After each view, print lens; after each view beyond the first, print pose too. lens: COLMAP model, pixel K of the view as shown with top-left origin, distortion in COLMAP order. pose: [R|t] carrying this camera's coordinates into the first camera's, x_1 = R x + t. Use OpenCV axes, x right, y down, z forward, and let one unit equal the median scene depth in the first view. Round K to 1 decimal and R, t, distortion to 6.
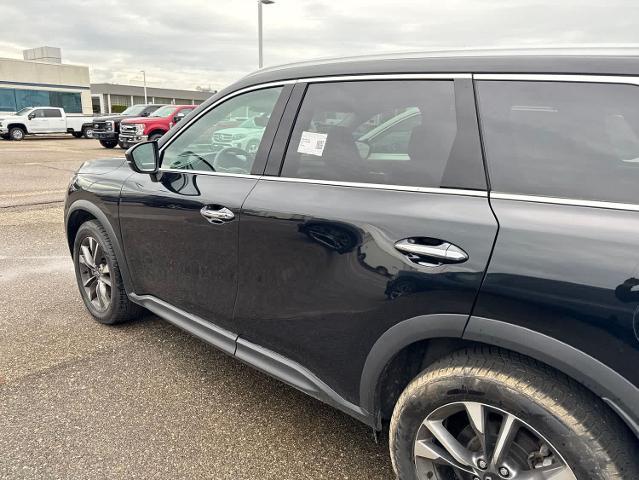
lens RADIAL K [[451.6, 0, 315.2], [0, 451.6, 241.3], [0, 0, 1]] dist [0.048289, -0.043581]
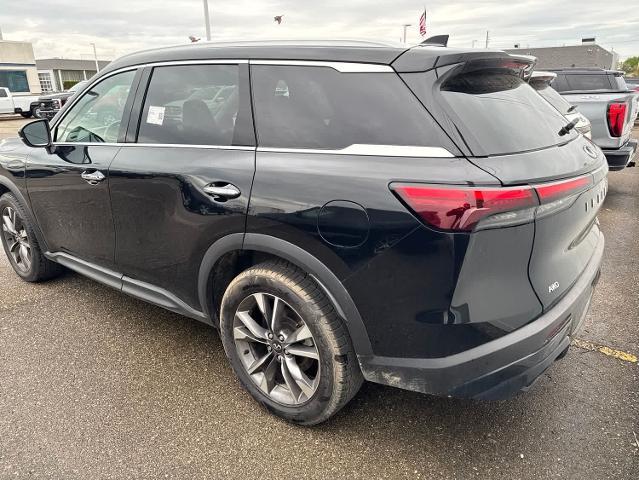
lens RADIAL K [[451.6, 0, 319.9], [0, 451.6, 238.8], [0, 0, 1]] dist [0.048289, -0.043581]
pose [[0.996029, -0.065480, 0.060316, 0.257794], [0.061616, 0.996057, 0.063833, 0.055485], [-0.064257, -0.059863, 0.996136, -0.240279]]
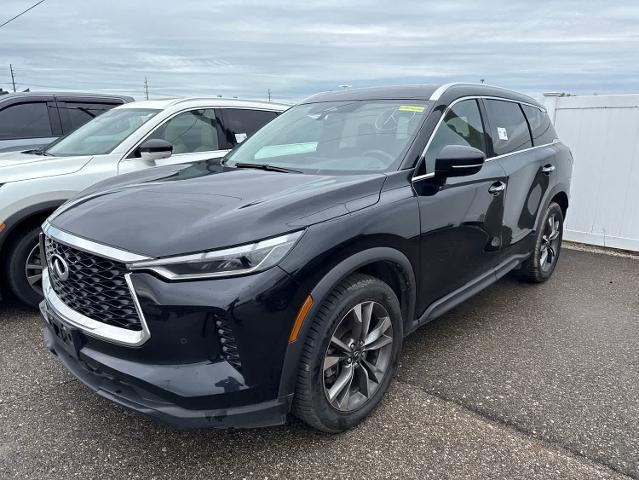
lens RADIAL K [[451.6, 0, 320.2], [0, 451.6, 238.0], [0, 0, 1]] dist [0.048289, -0.043581]
pose [[0.011557, -0.279629, 0.960038, -1.351137], [0.244661, 0.931711, 0.268433, -0.358258], [-0.969540, 0.231782, 0.079183, 1.204388]]
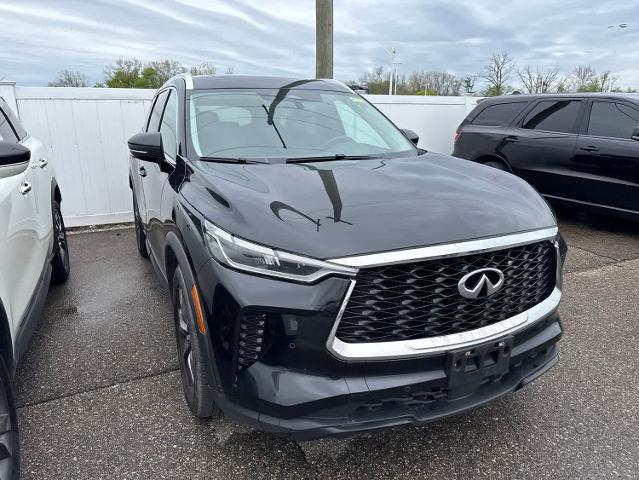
lens RADIAL K [[451.6, 0, 314.5], [0, 451.6, 242.7], [0, 0, 1]] dist [0.048289, -0.043581]
pose [[-0.917752, -0.139254, 0.371939, -0.652538], [0.069047, 0.866306, 0.494719, -0.593862], [-0.391105, 0.479711, -0.785439, 2.263738]]
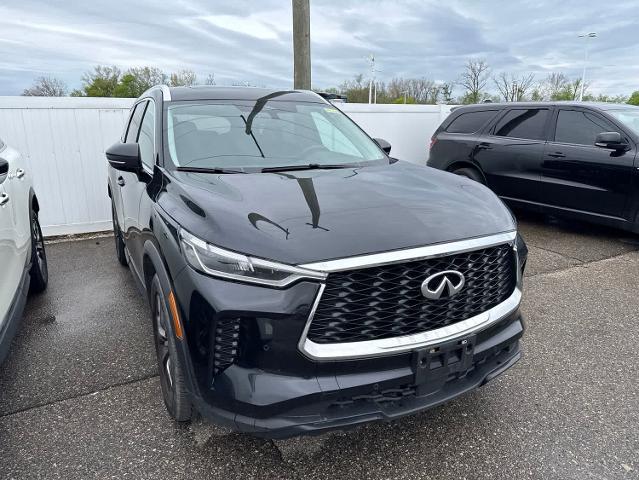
lens RADIAL K [[451.6, 0, 315.2], [0, 451.6, 239.9], [0, 0, 1]] dist [0.048289, -0.043581]
pose [[-0.933123, -0.120047, 0.338925, -0.680538], [0.062125, 0.874611, 0.480829, -0.610682], [-0.354150, 0.469728, -0.808661, 2.284495]]
